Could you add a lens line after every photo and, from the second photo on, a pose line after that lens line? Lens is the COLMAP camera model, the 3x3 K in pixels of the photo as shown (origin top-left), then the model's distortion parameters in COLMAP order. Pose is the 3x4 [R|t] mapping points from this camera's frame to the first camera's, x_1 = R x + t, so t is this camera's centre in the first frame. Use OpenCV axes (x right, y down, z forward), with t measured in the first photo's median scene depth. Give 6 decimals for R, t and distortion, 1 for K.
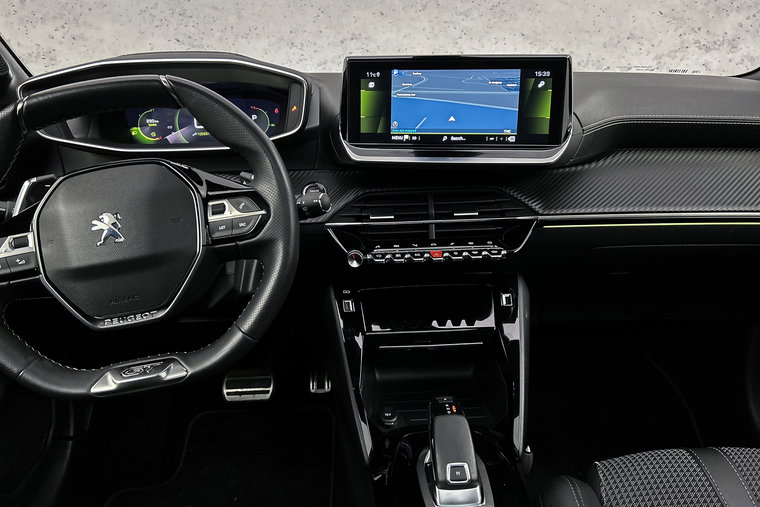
lens RADIAL K [[572.9, 0, 380.4], [0, 572.9, 250.3], [0, 0, 1]] dist [0.059493, -0.060958]
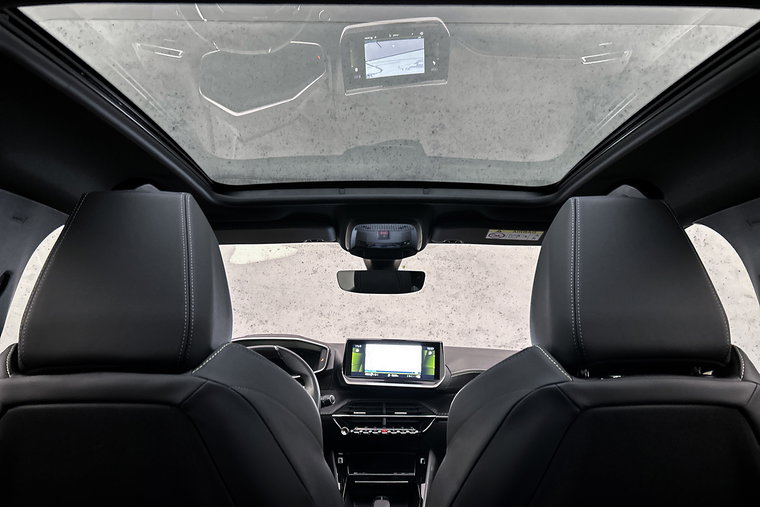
lens RADIAL K [[572.9, 0, 378.8], [0, 572.9, 256.0], [0, 0, 1]] dist [0.059493, -0.060958]
pose [[0.998727, 0.025275, -0.043643, 0.148988], [-0.041215, 0.907761, -0.417457, 0.294664], [0.029066, 0.418725, 0.907648, -1.128017]]
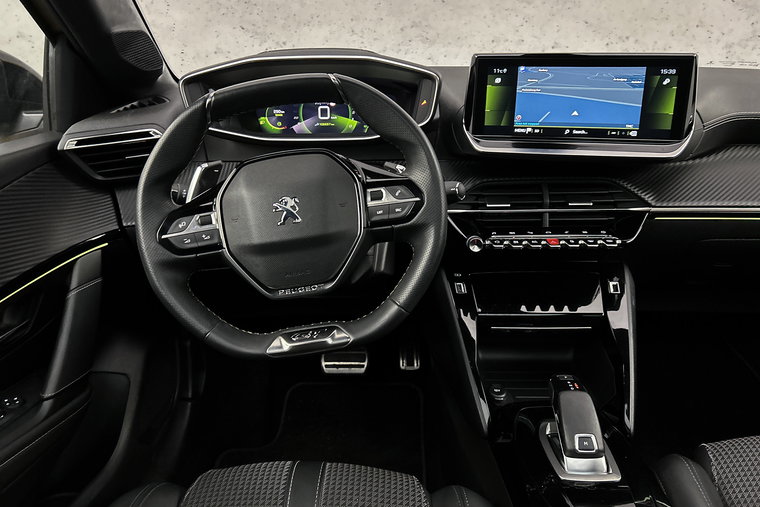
lens RADIAL K [[572.9, 0, 376.6], [0, 572.9, 248.7], [0, 0, 1]] dist [0.059493, -0.060958]
pose [[0.997091, 0.029693, -0.070202, -0.146254], [-0.028260, 0.999373, 0.021321, 0.006263], [0.070791, -0.019275, 0.997305, -0.080078]]
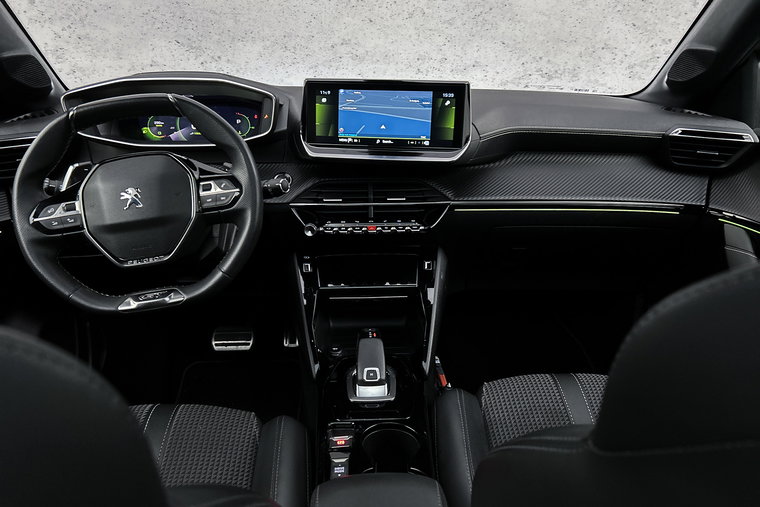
lens RADIAL K [[572.9, 0, 377.2], [0, 572.9, 256.9], [0, 0, 1]] dist [0.059493, -0.060958]
pose [[0.999817, 0.019115, 0.001157, 0.107679], [-0.019128, 0.999747, 0.011819, 0.056672], [-0.000931, -0.011839, 0.999929, -0.327689]]
